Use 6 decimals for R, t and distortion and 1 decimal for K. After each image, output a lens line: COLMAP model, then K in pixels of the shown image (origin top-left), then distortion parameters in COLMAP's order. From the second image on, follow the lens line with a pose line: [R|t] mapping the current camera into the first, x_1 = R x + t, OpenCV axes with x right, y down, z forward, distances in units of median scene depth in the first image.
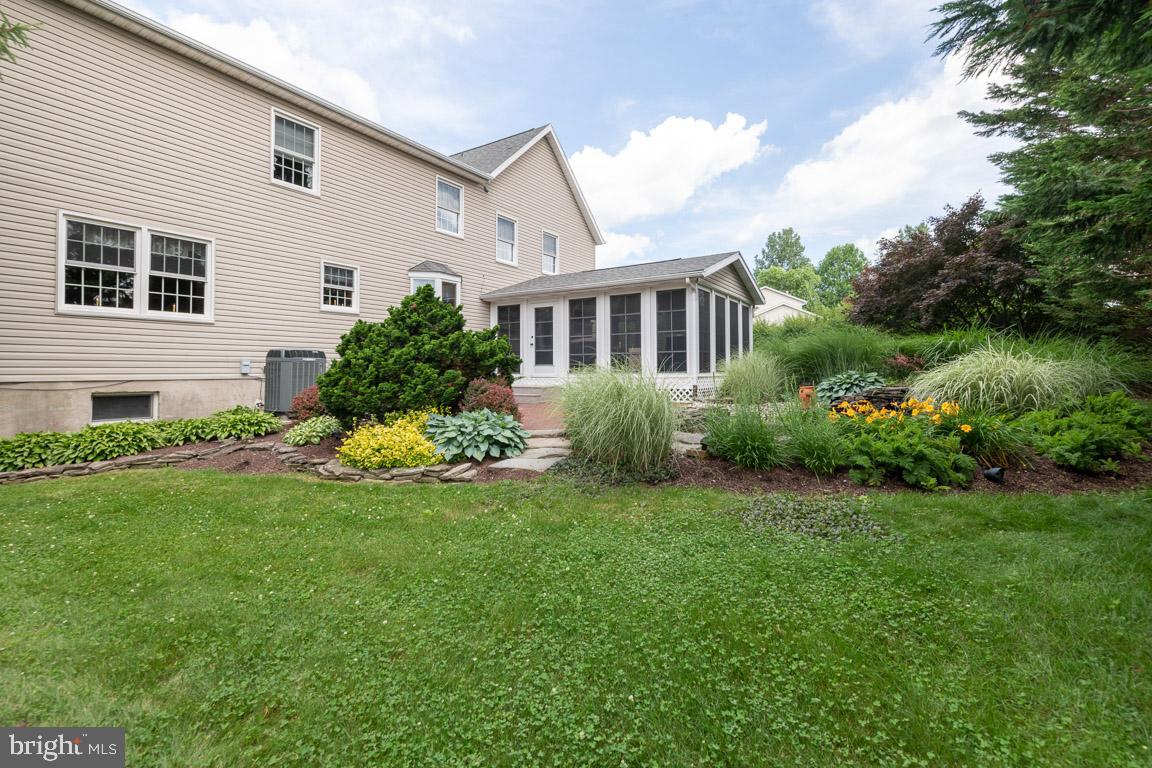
lens RADIAL K [[498.5, 0, 578.5], [0, 498.5, 379.3], [0, 0, 1]] dist [0.000500, 0.000129]
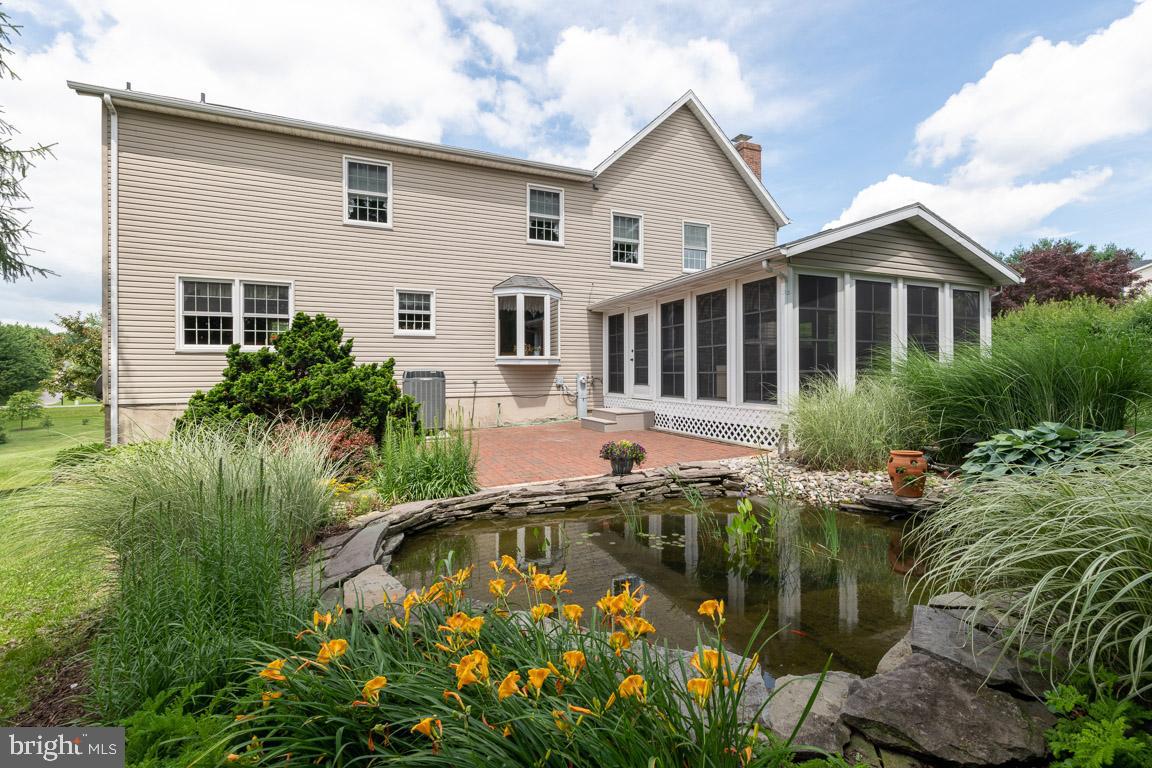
lens RADIAL K [[498.5, 0, 573.5], [0, 498.5, 377.1], [0, 0, 1]] dist [0.000500, 0.000129]
pose [[0.837055, 0.002608, -0.547112, 0.370067], [-0.008882, 0.999922, -0.008821, -0.043513], [0.547046, 0.012243, 0.837013, 0.317988]]
